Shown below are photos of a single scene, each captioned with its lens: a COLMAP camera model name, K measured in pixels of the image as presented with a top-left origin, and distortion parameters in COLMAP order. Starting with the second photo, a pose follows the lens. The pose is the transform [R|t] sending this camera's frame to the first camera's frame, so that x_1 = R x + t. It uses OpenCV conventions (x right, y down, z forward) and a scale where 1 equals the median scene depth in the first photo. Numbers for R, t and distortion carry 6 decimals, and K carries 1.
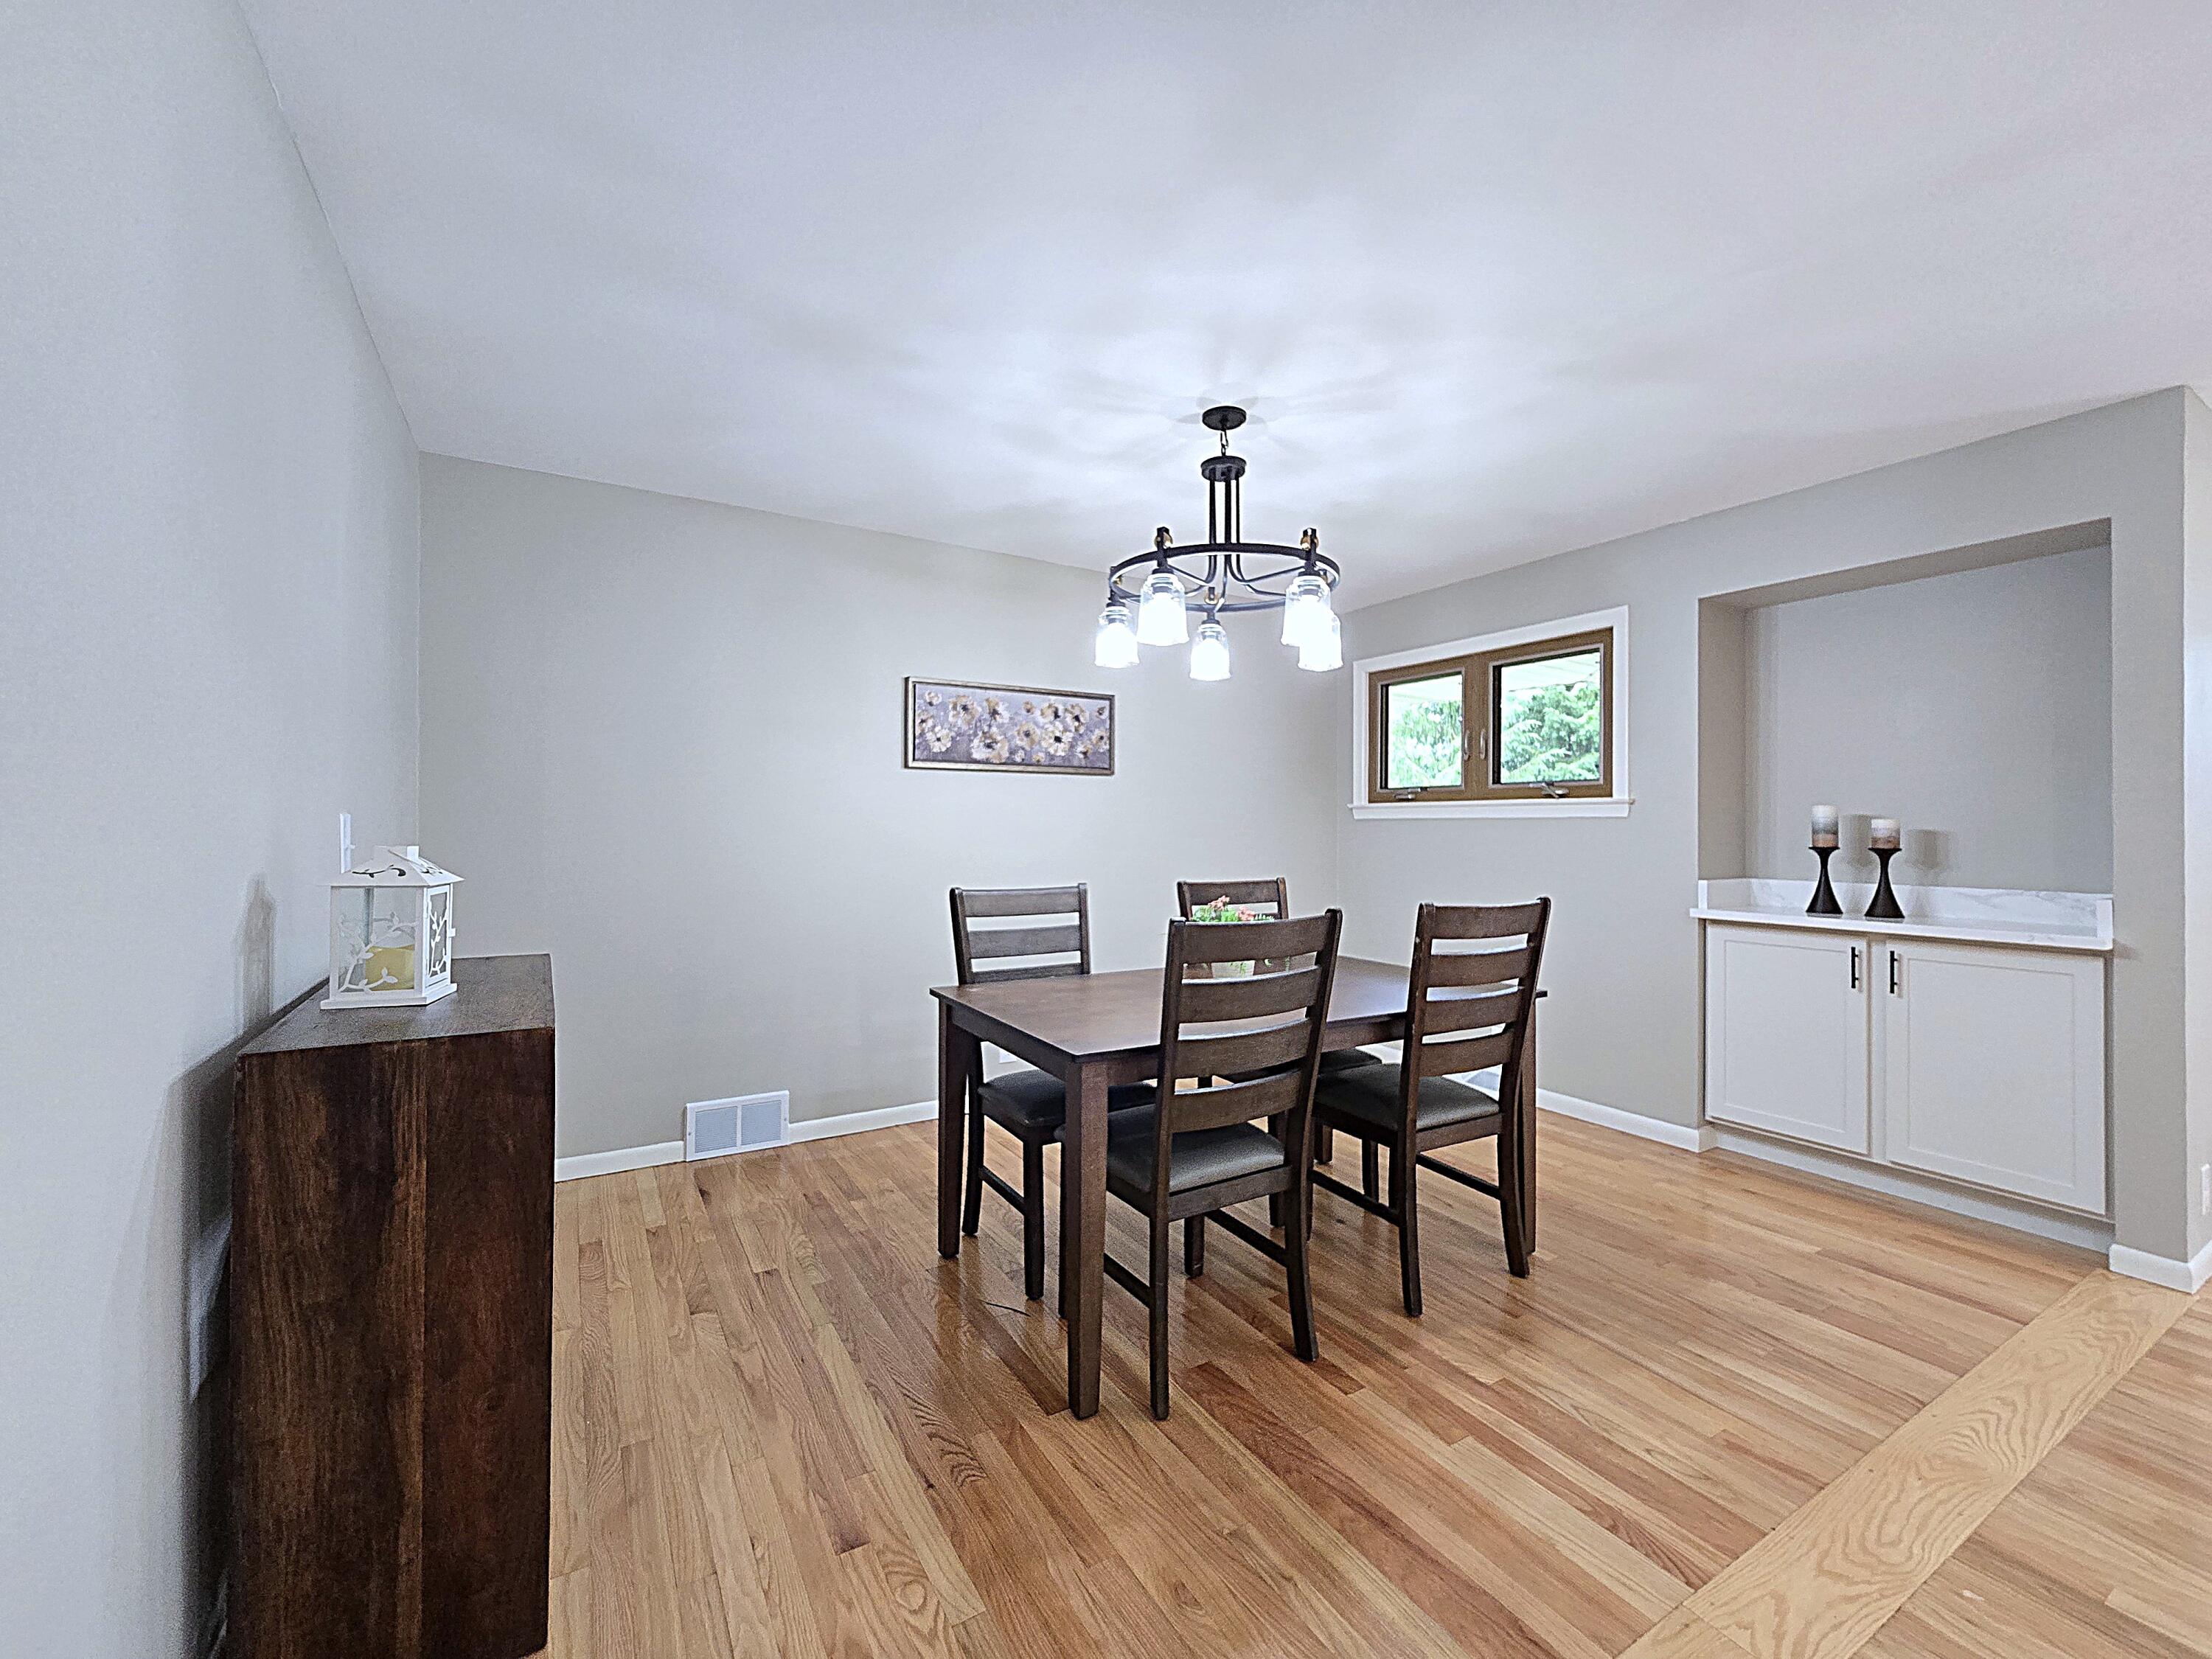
lens RADIAL K [[909.1, 0, 1118.0], [0, 909.1, 823.5], [0, 0, 1]] dist [-0.001598, -0.000365]
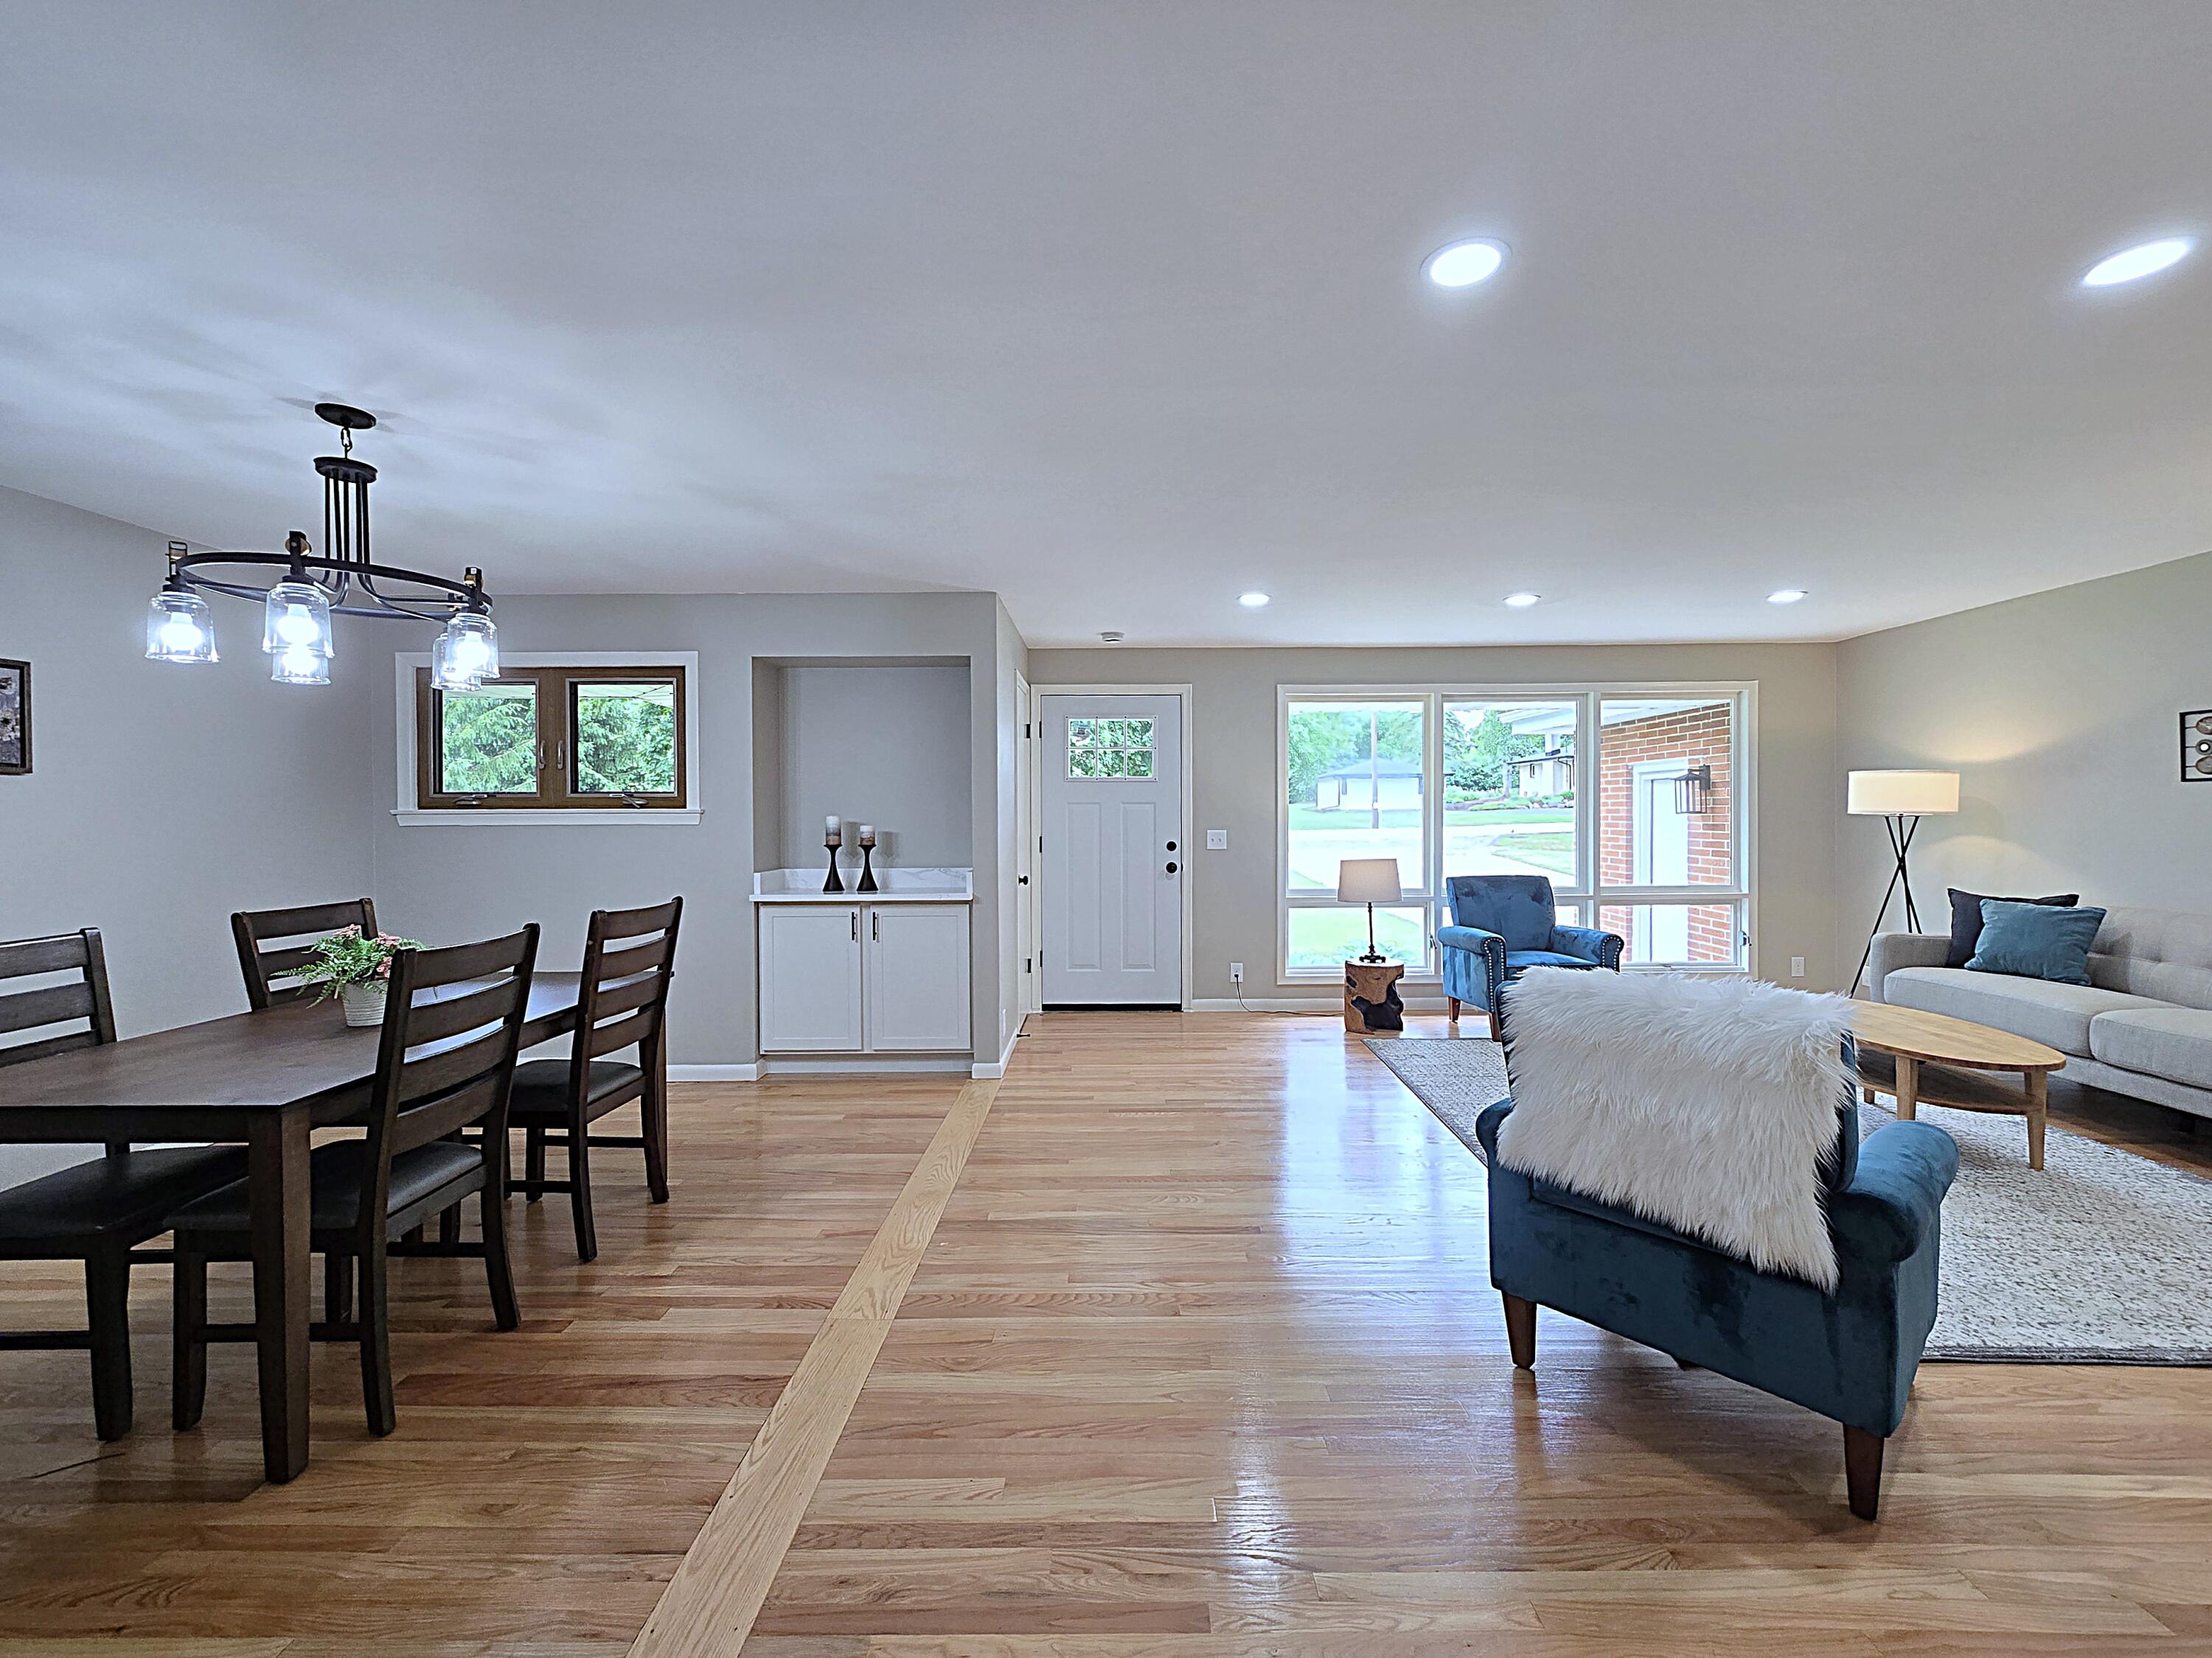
lens RADIAL K [[924.7, 0, 1115.5], [0, 924.7, 823.1], [0, 0, 1]] dist [-0.001035, -0.000315]
pose [[0.524076, -0.016503, 0.851511, -0.253970], [0.004135, 0.999850, 0.016833, -0.034002], [-0.851661, -0.005301, 0.524066, -0.159993]]
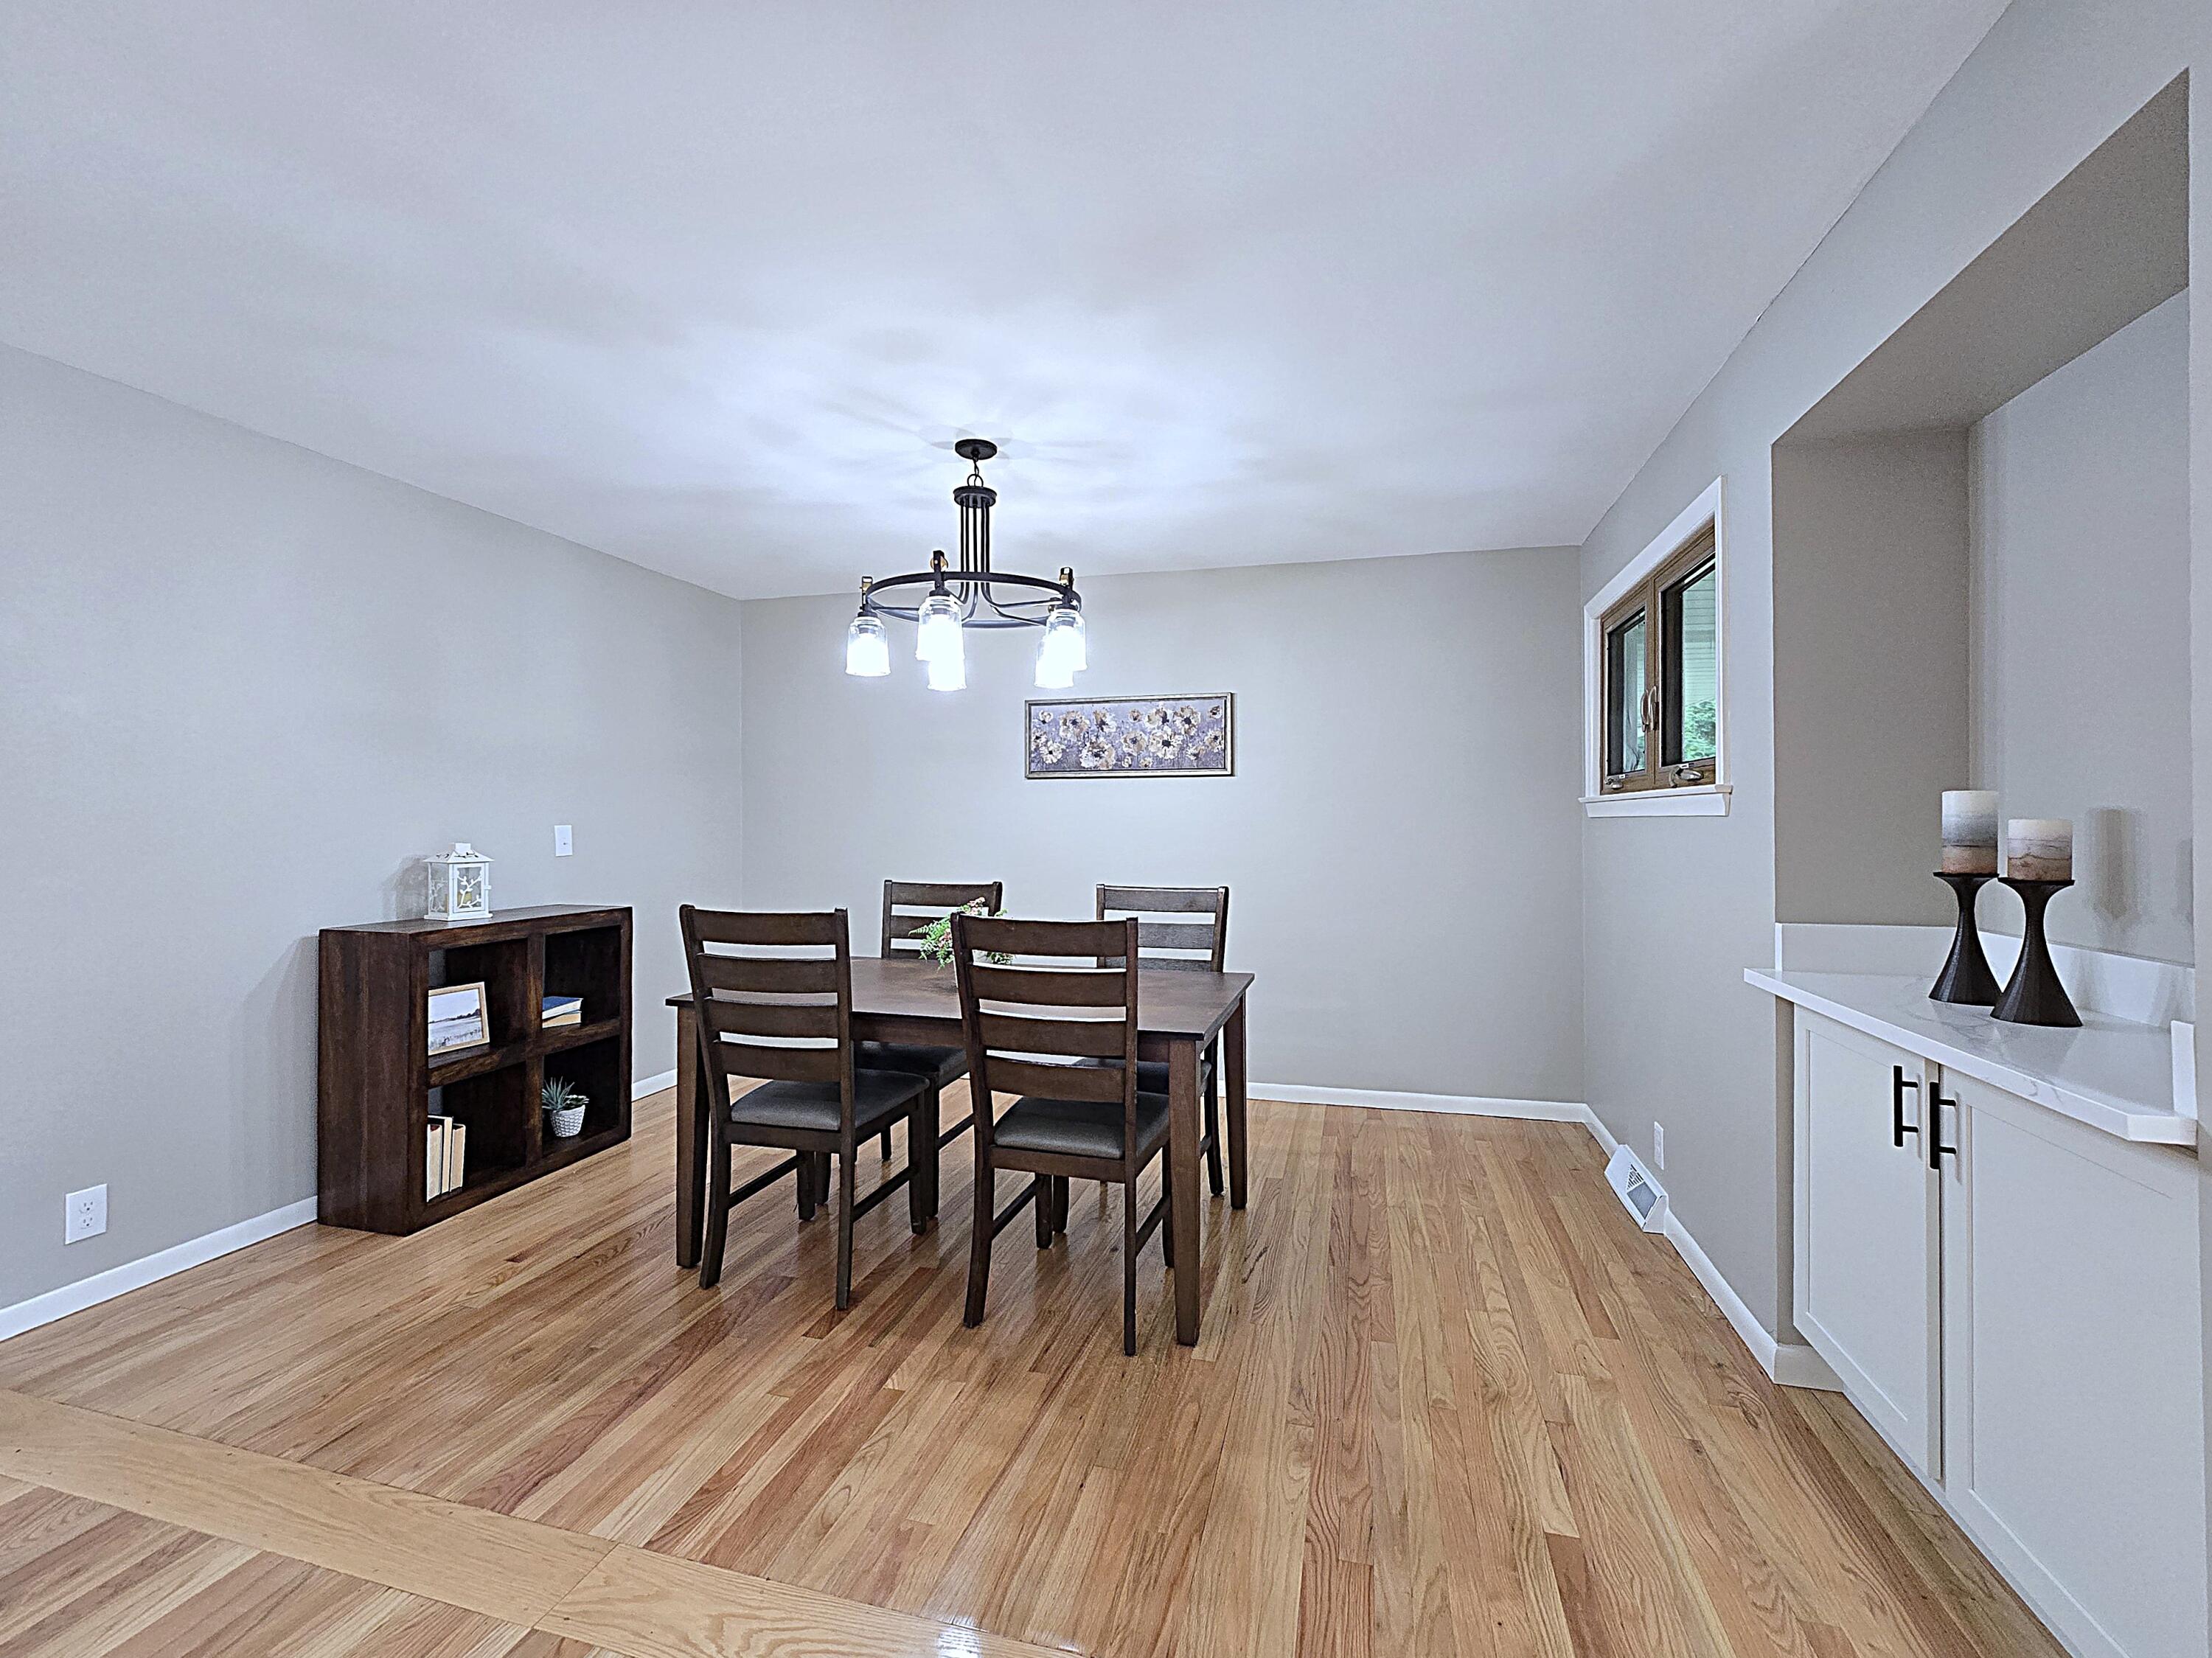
lens RADIAL K [[932.0, 0, 1112.7], [0, 932.0, 821.3], [0, 0, 1]] dist [-0.002231, -0.000269]
pose [[0.692714, -0.004967, -0.721195, 0.901992], [0.007079, 0.999975, -0.000087, -0.007056], [0.721178, -0.005045, 0.692732, 0.316752]]
